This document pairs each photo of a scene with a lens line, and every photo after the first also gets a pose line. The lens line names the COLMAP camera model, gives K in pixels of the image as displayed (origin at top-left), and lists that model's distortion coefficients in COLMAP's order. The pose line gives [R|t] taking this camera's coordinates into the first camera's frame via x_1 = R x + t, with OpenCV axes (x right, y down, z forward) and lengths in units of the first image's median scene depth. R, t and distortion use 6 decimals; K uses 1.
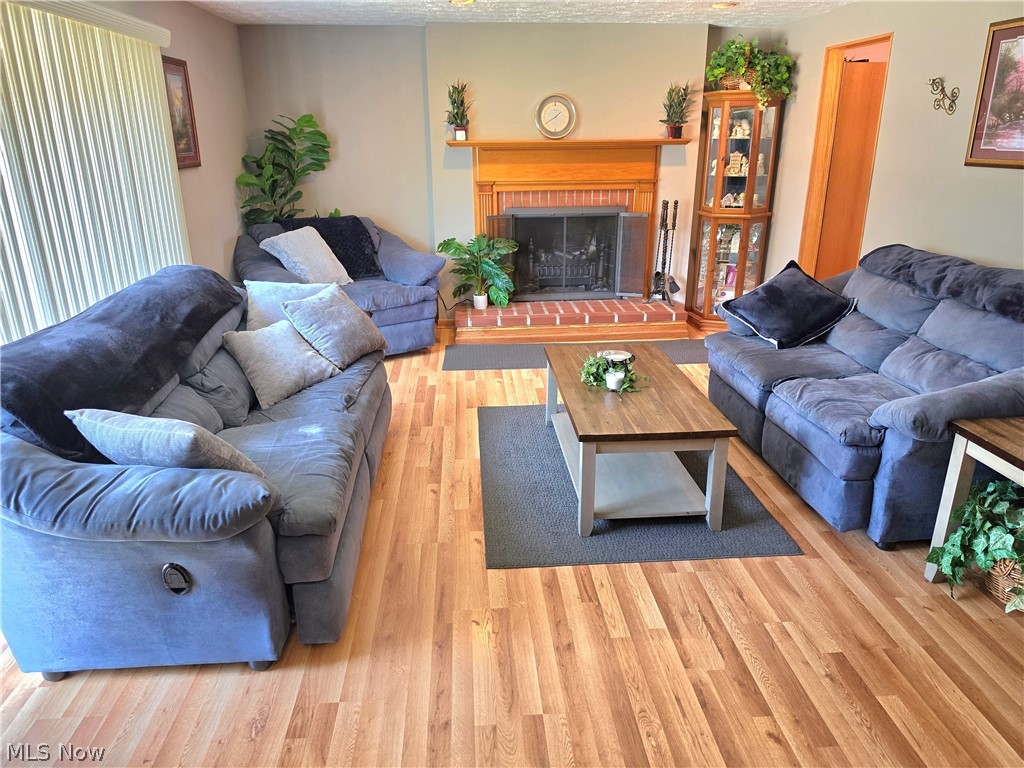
lens RADIAL K [[718.6, 0, 512.0], [0, 718.6, 384.0], [0, 0, 1]] dist [0.108260, -0.136341]
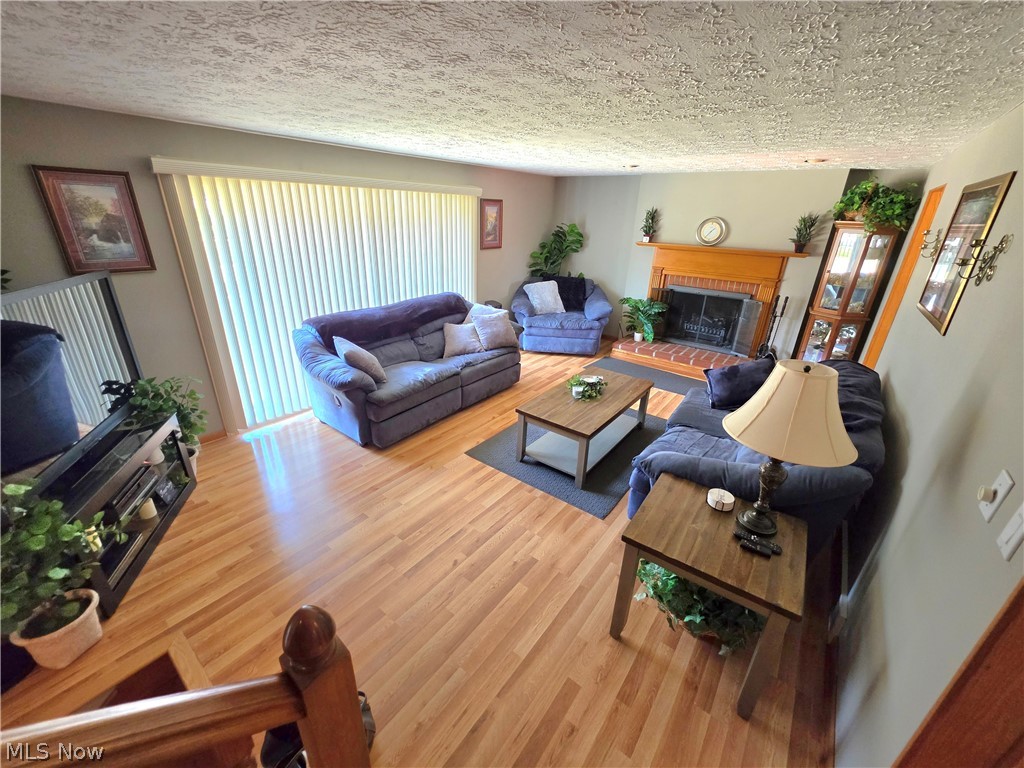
lens RADIAL K [[413.0, 0, 504.5], [0, 413.0, 384.4], [0, 0, 1]] dist [-0.002008, -0.000055]
pose [[0.740084, 0.285850, -0.608741, 0.365913], [-0.251492, 0.957133, 0.143692, -0.071804], [0.623721, 0.046749, 0.780248, 0.055591]]
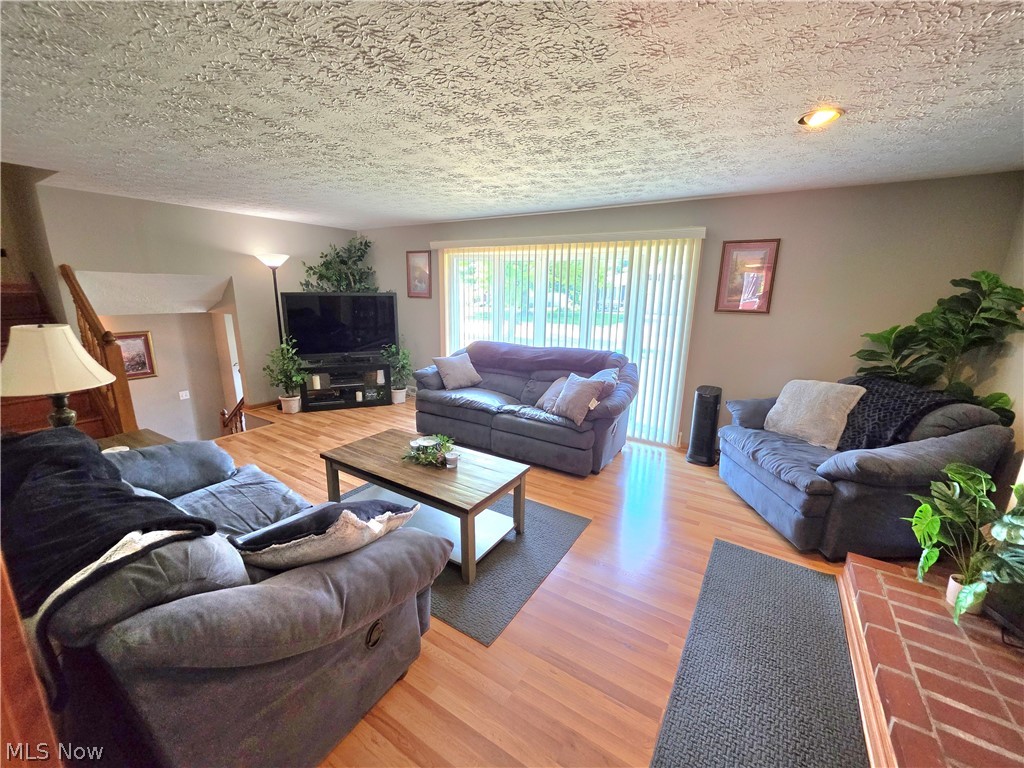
lens RADIAL K [[413.0, 0, 504.5], [0, 413.0, 384.4], [0, 0, 1]] dist [-0.002008, -0.000055]
pose [[-0.600517, 0.184928, -0.777934, 0.393161], [-0.270931, 0.868284, 0.415548, -0.301043], [0.752314, 0.460310, -0.471317, 0.860124]]
